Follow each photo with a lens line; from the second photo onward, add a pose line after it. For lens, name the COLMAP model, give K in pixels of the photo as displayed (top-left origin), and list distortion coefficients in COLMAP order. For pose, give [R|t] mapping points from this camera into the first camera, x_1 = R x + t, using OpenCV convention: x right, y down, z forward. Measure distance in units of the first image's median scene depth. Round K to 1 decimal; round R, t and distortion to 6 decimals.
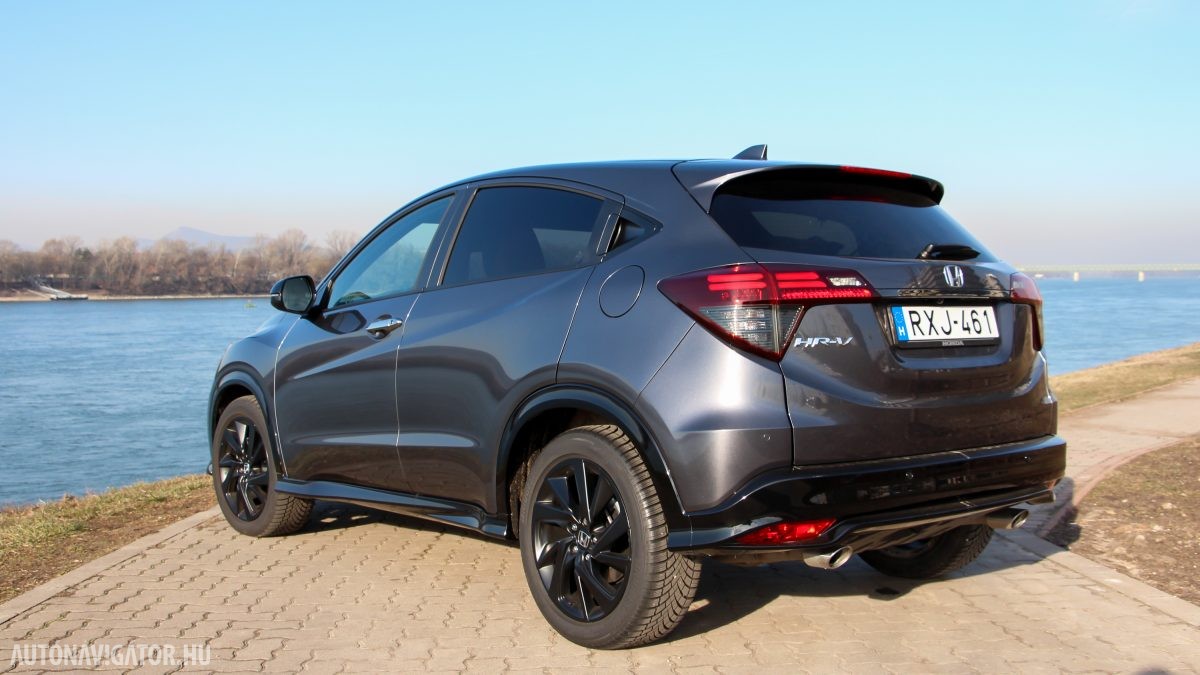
lens RADIAL K [[1231.2, 0, 600.0], [0, 1231.2, 337.5], [0, 0, 1]] dist [-0.089251, 0.011368]
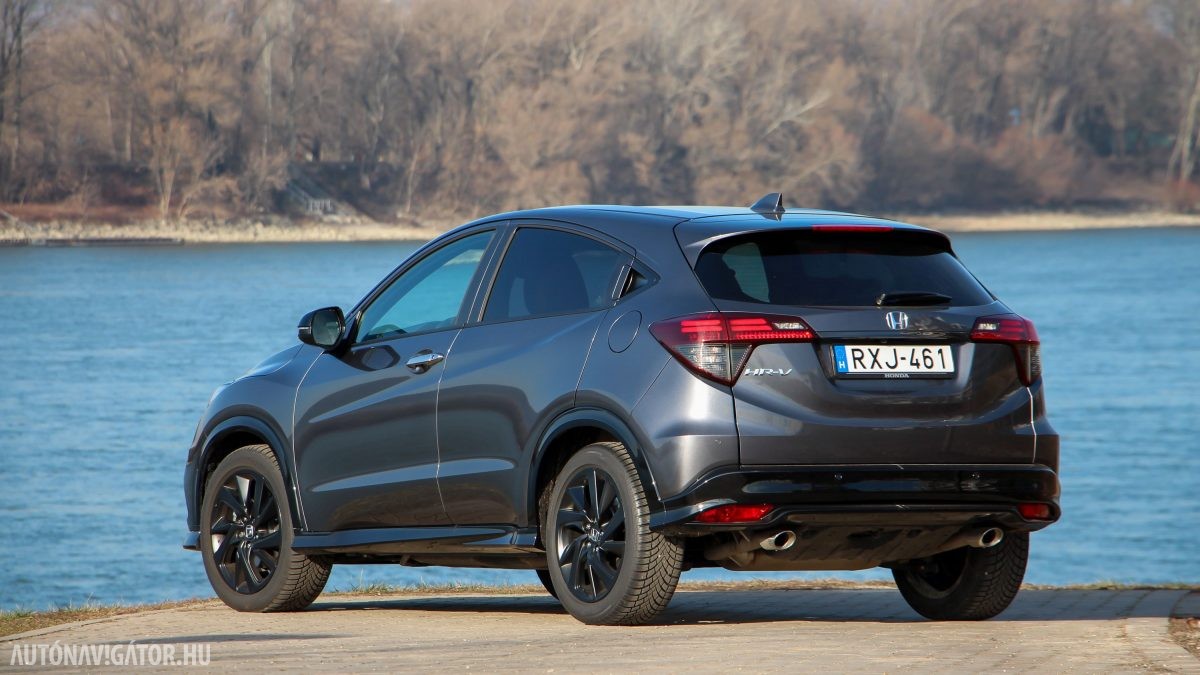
lens RADIAL K [[6914.7, 0, 600.0], [0, 6914.7, 337.5], [0, 0, 1]] dist [2.271018, 13.494239]
pose [[0.993339, 0.006087, -0.115064, 0.766193], [-0.008602, 0.999734, -0.021378, 0.113327], [0.114903, 0.022225, 0.993128, -5.712087]]
